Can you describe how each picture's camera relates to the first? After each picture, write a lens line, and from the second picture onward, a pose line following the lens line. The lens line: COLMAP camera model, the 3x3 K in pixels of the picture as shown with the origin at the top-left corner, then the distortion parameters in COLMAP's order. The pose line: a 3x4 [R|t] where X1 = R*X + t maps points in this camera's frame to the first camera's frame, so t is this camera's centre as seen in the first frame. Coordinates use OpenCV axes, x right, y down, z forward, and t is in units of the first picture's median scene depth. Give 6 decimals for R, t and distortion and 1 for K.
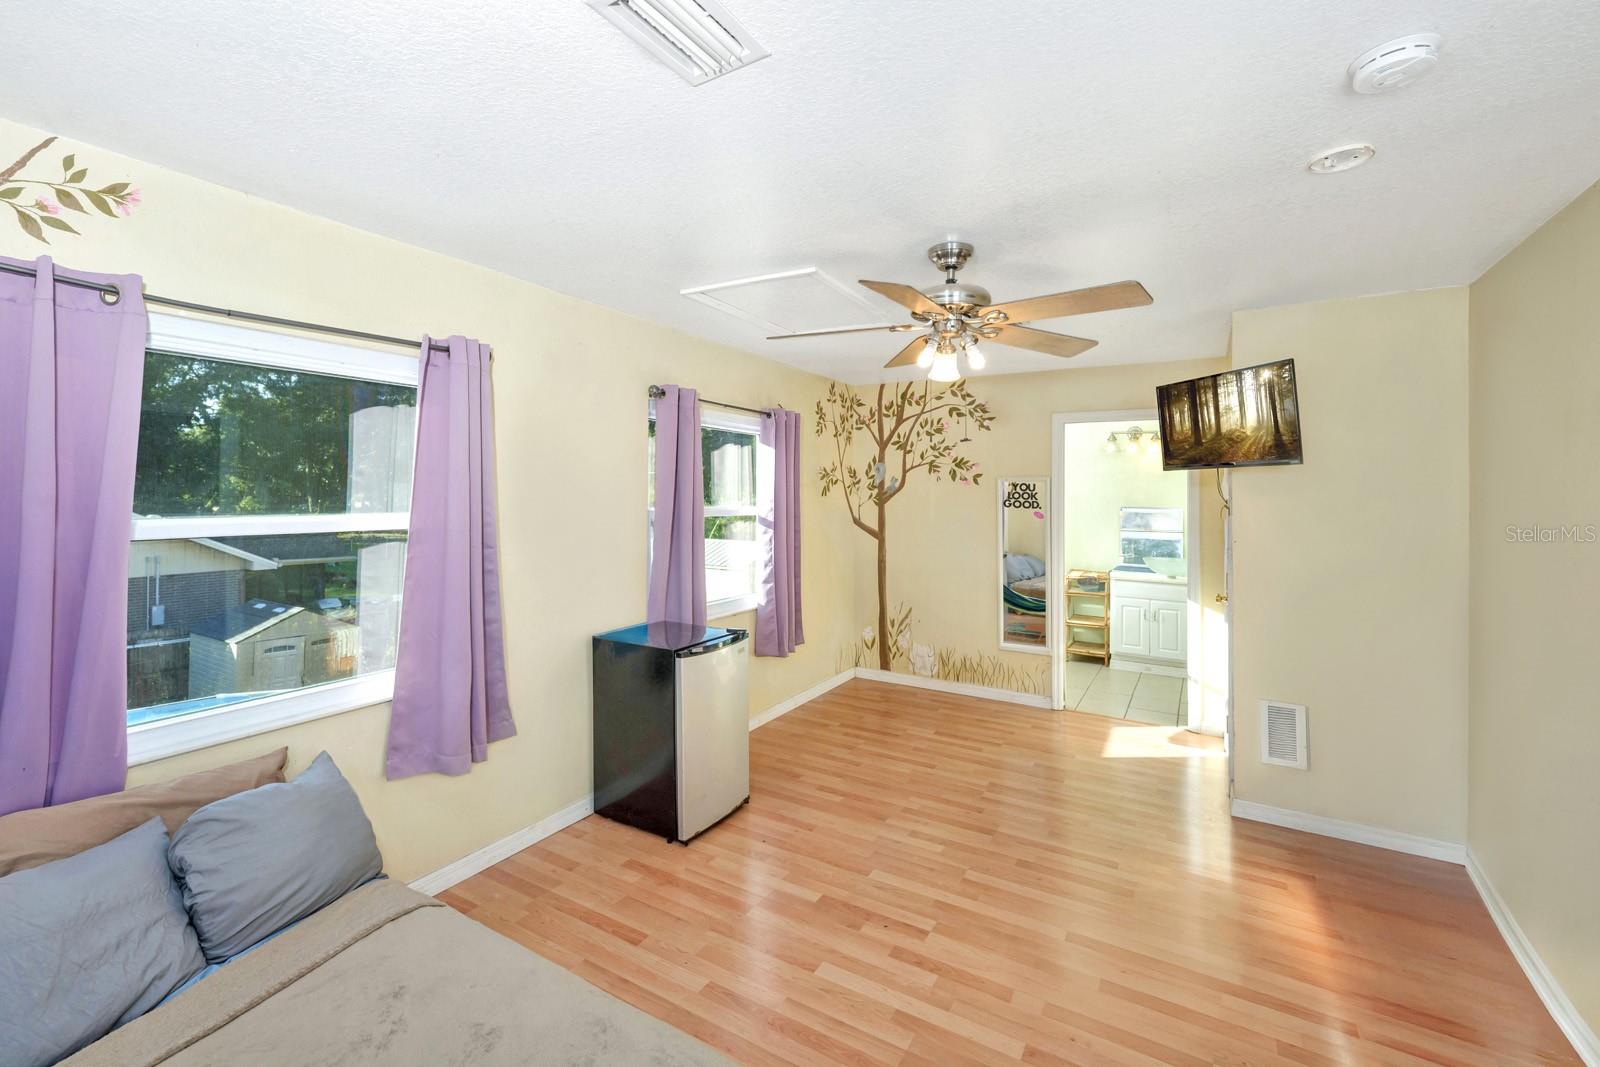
lens RADIAL K [[671.5, 0, 800.1], [0, 671.5, 496.8], [0, 0, 1]] dist [0.001711, 0.000398]
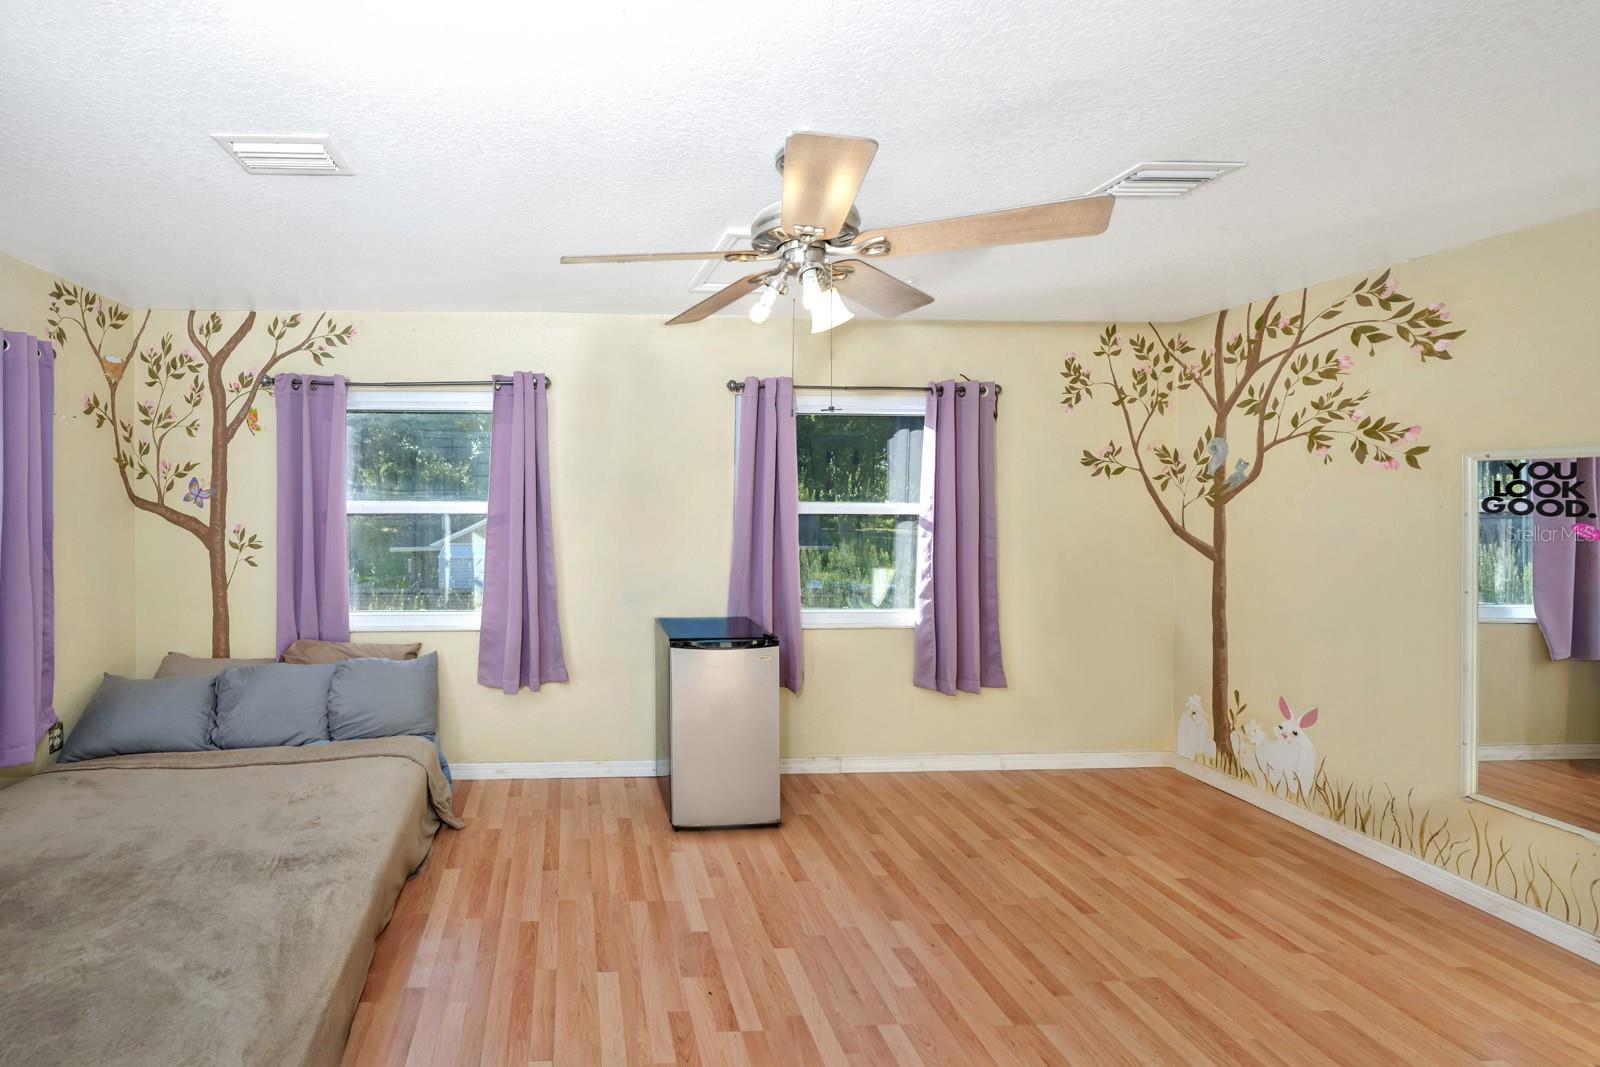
lens RADIAL K [[710.2, 0, 682.2], [0, 710.2, 504.7], [0, 0, 1]] dist [-0.001363, 0.000118]
pose [[0.553813, 0.011092, -0.832567, 0.405747], [-0.002141, 0.999927, 0.011898, 0.004850], [0.832639, -0.004806, 0.553796, 0.227359]]
